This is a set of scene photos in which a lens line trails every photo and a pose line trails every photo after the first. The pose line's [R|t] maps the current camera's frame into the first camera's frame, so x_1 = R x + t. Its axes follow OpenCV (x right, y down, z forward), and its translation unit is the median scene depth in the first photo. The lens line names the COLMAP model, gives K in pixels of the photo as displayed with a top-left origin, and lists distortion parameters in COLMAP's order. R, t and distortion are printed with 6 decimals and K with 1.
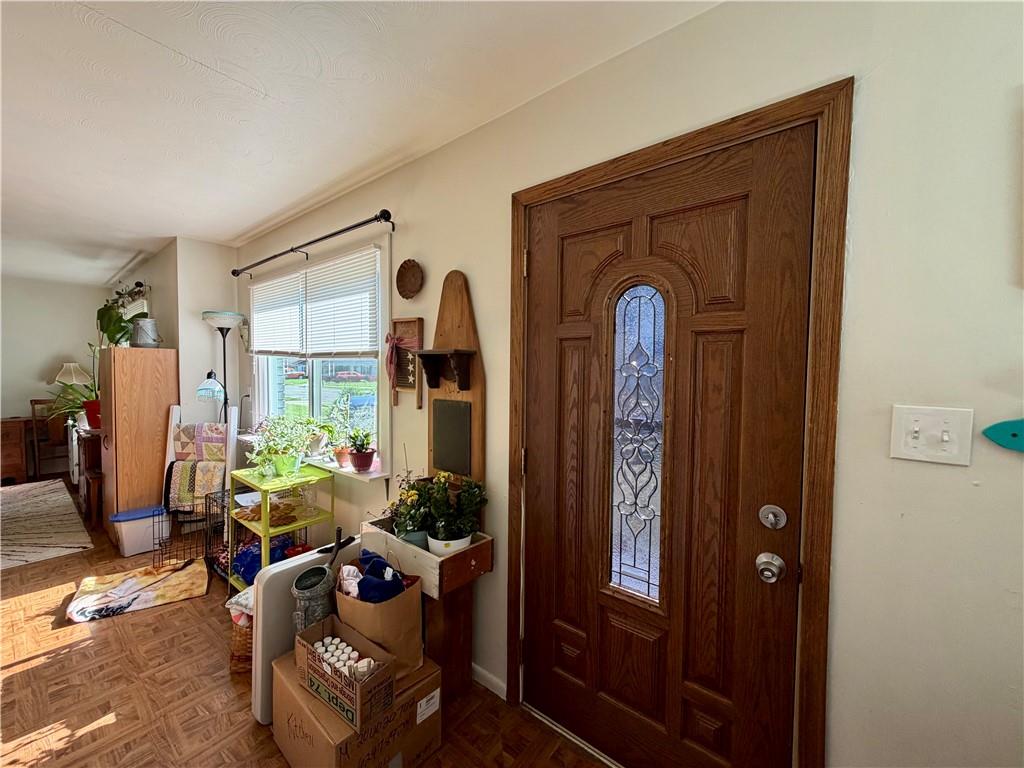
lens RADIAL K [[408.5, 0, 514.7], [0, 408.5, 385.1], [0, 0, 1]] dist [0.001233, -0.001051]
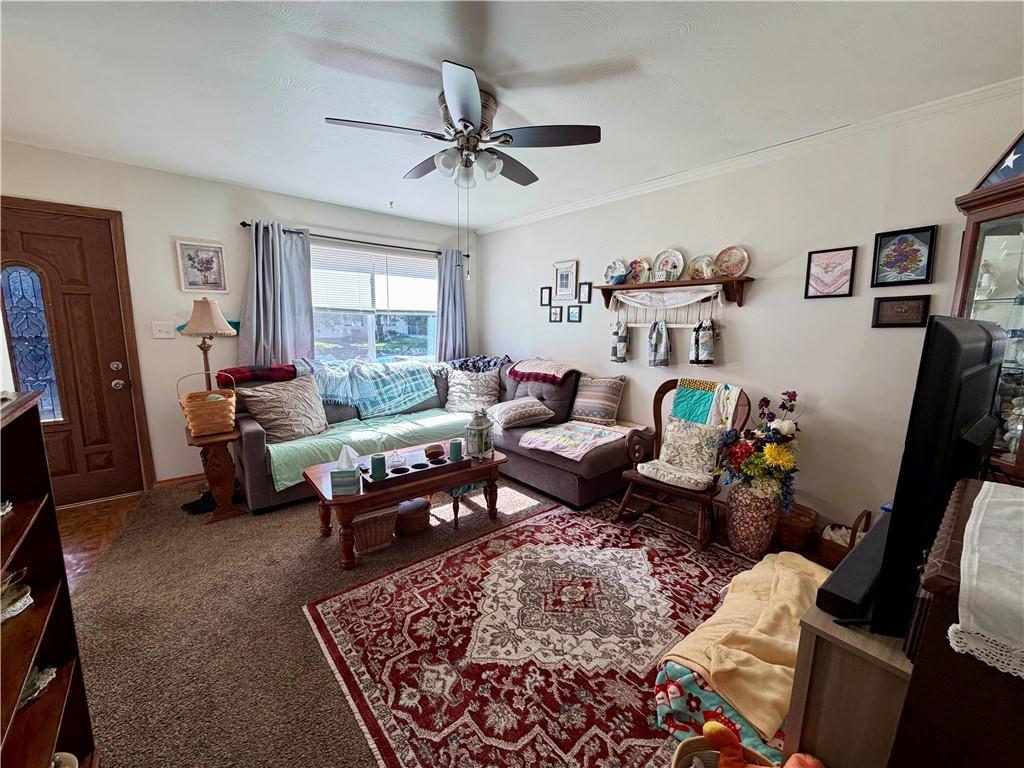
lens RADIAL K [[408.5, 0, 509.0], [0, 408.5, 382.7], [0, 0, 1]] dist [0.001233, -0.001051]
pose [[0.182865, -0.152476, 0.971242, -1.459459], [0.031983, 0.988300, 0.149132, 0.107889], [-0.982618, 0.003792, 0.185602, -1.953903]]
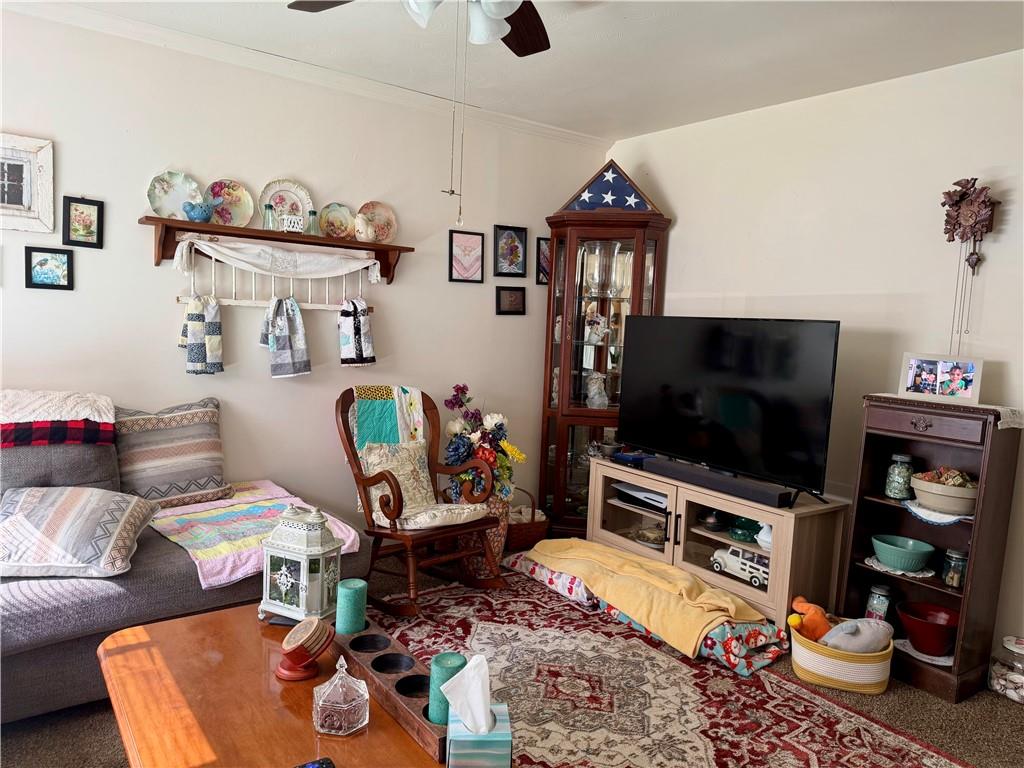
lens RADIAL K [[712.0, 0, 509.3], [0, 712.0, 389.5], [0, 0, 1]] dist [0.008973, -0.009030]
pose [[-0.969090, -0.085730, 0.231334, 2.601677], [-0.052081, 0.987640, 0.147831, -0.112301], [-0.241148, 0.131213, -0.961577, 4.360852]]
